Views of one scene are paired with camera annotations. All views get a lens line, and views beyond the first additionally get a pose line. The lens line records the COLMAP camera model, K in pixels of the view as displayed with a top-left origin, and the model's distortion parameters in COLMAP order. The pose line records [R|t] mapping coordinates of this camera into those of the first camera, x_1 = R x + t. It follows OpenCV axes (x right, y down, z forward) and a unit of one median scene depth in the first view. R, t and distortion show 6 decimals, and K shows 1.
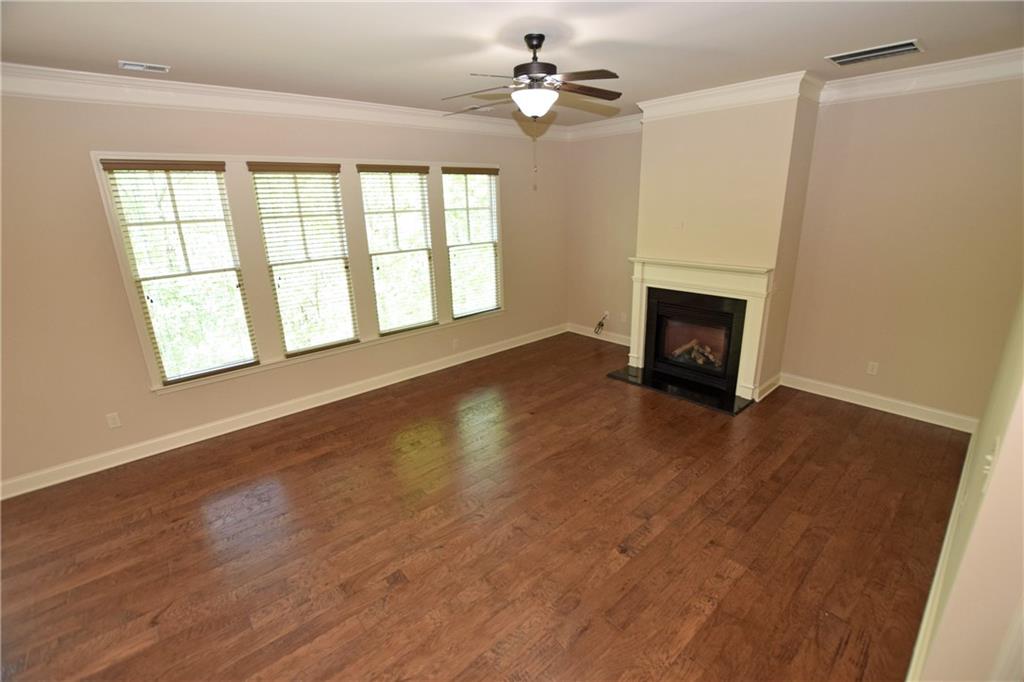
lens RADIAL K [[448.8, 0, 514.4], [0, 448.8, 341.0], [0, 0, 1]] dist [-0.033771, 0.003737]
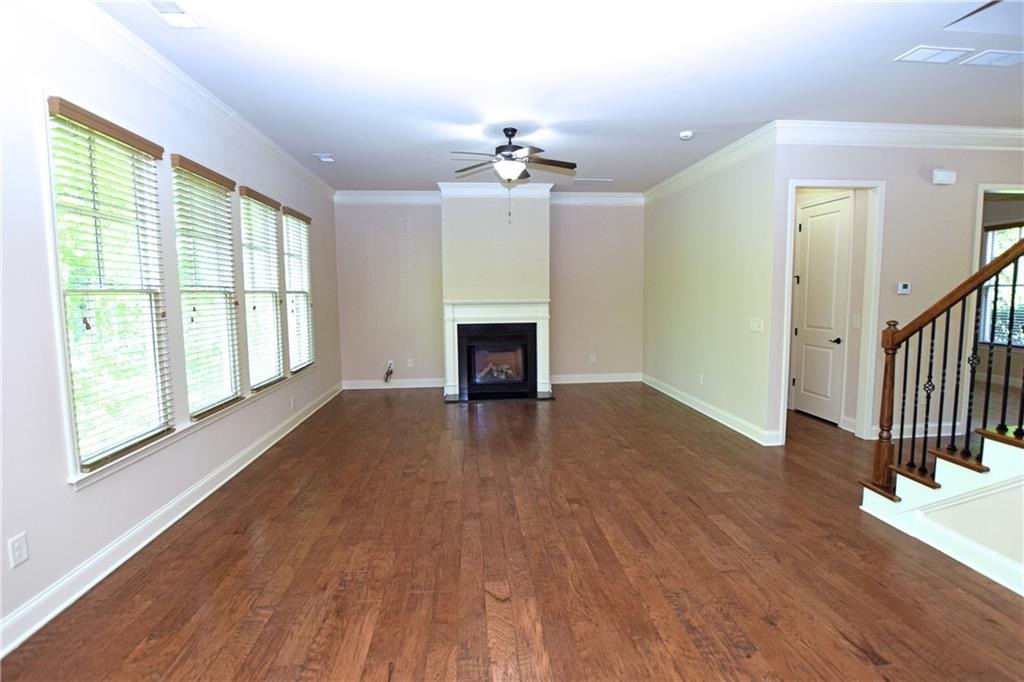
lens RADIAL K [[499.4, 0, 513.1], [0, 499.4, 338.6], [0, 0, 1]] dist [-0.024299, 0.000163]
pose [[0.589792, -0.054619, 0.805706, -0.870061], [0.234297, 0.966369, -0.105999, 0.117533], [-0.772820, 0.251292, 0.582754, 0.115596]]
